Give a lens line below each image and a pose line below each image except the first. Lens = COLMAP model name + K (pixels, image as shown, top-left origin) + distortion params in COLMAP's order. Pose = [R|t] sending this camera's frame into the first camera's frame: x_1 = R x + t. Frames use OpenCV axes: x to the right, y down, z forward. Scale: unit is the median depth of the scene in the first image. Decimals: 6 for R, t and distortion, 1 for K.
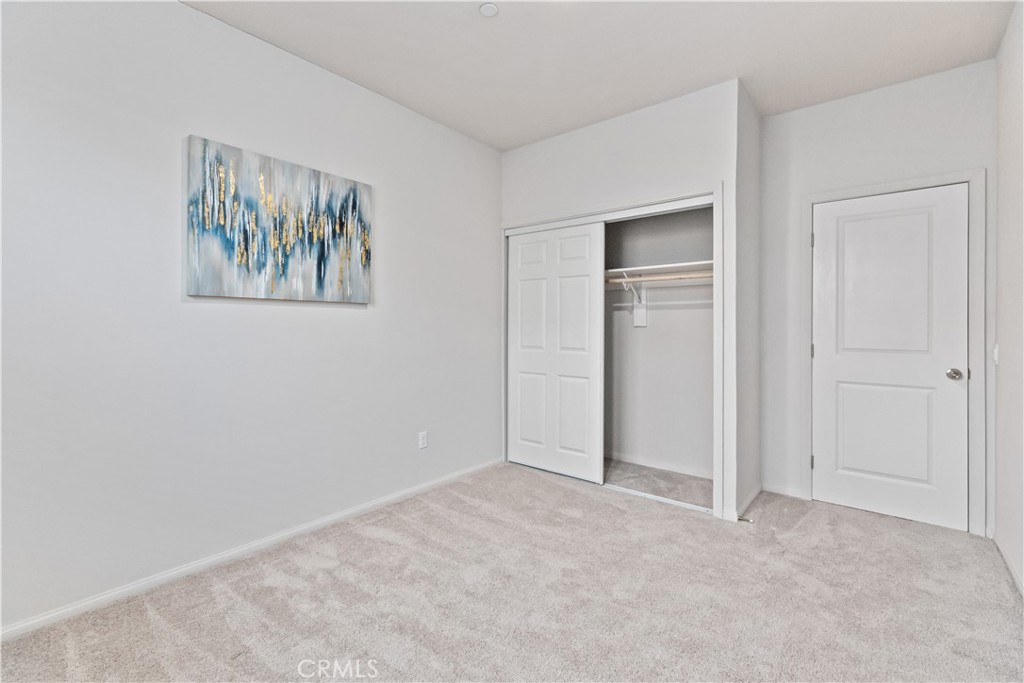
lens RADIAL K [[456.3, 0, 508.3], [0, 456.3, 332.0], [0, 0, 1]] dist [0.000606, -0.000259]
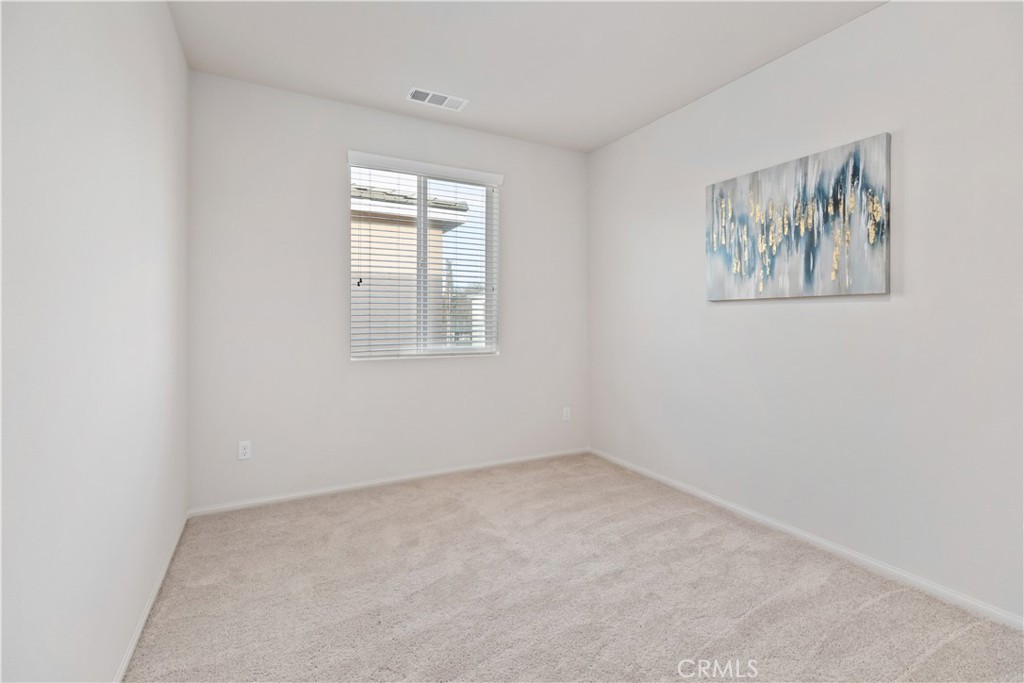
lens RADIAL K [[472.5, 0, 509.0], [0, 472.5, 322.6], [0, 0, 1]] dist [0.002910, 0.000174]
pose [[-0.391535, 0.008089, -0.920128, 0.730340], [-0.004713, 0.999931, 0.010796, -0.023200], [0.920151, 0.008563, -0.391469, 0.845720]]
